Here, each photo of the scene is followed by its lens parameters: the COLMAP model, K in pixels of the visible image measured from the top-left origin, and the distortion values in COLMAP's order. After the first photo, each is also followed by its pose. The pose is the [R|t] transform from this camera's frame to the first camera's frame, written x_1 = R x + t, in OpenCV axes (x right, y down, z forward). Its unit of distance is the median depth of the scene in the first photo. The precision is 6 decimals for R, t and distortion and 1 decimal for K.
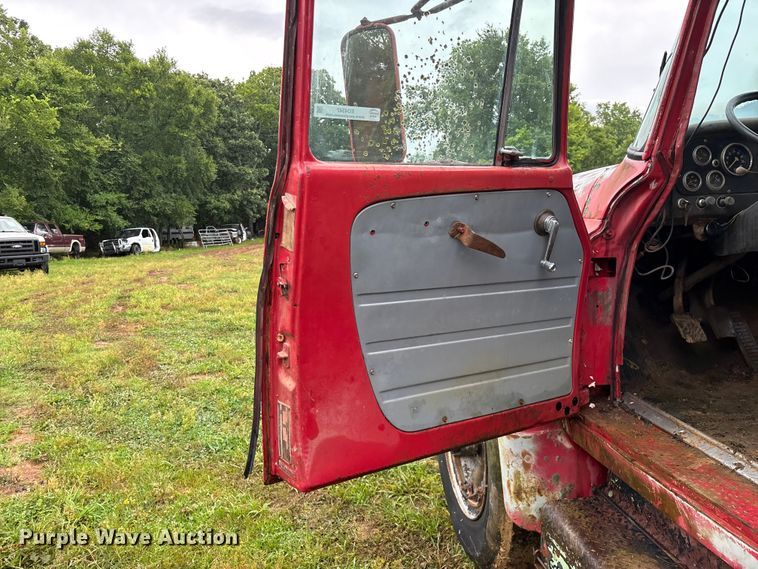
lens RADIAL K [[573.8, 0, 371.1], [0, 573.8, 279.1], [0, 0, 1]] dist [0.043179, -0.040592]
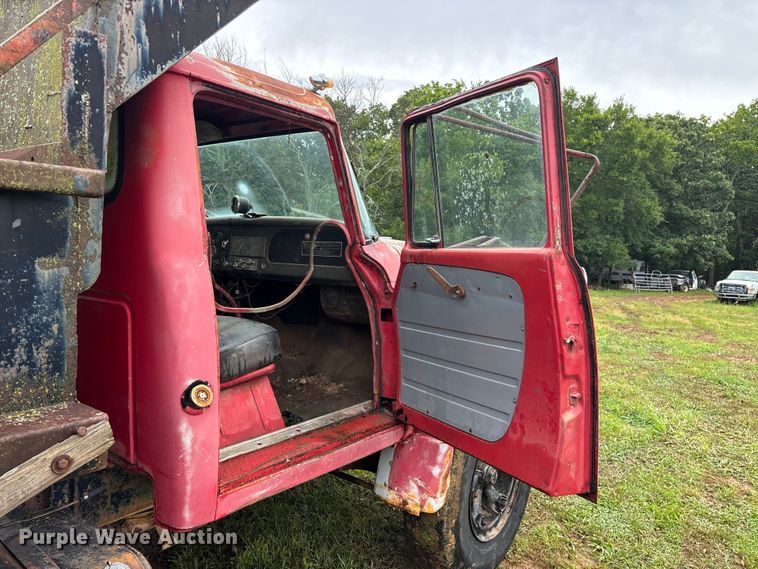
lens RADIAL K [[573.5, 0, 385.8], [0, 573.5, 278.0], [0, 0, 1]] dist [0.058975, -0.058352]
pose [[0.699829, 0.104304, -0.706654, 0.124002], [-0.152331, 0.988317, -0.004982, -0.008592], [0.697879, 0.111132, 0.707541, 0.005974]]
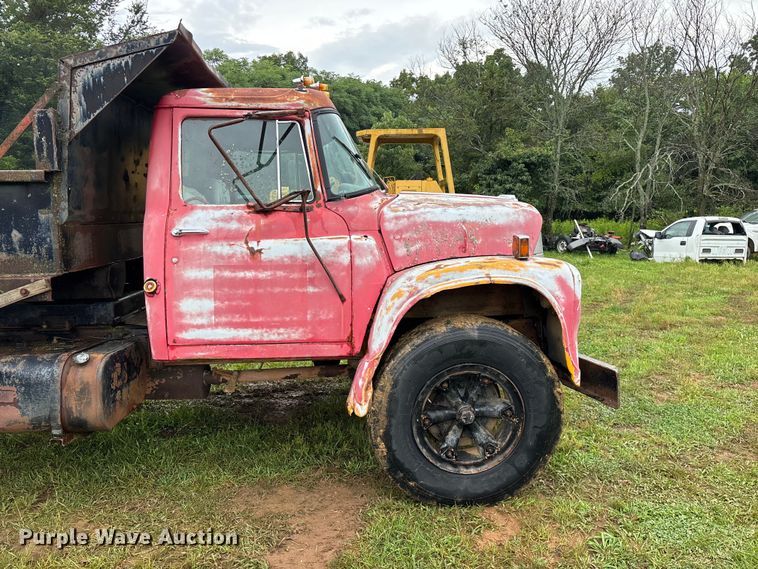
lens RADIAL K [[573.2, 0, 376.6], [0, 573.2, 281.1], [0, 0, 1]] dist [0.058519, -0.053921]
pose [[-0.076268, 0.150864, -0.985608, 0.163941], [-0.120815, 0.979806, 0.159325, -0.015756], [0.989741, 0.131228, -0.056501, 0.068985]]
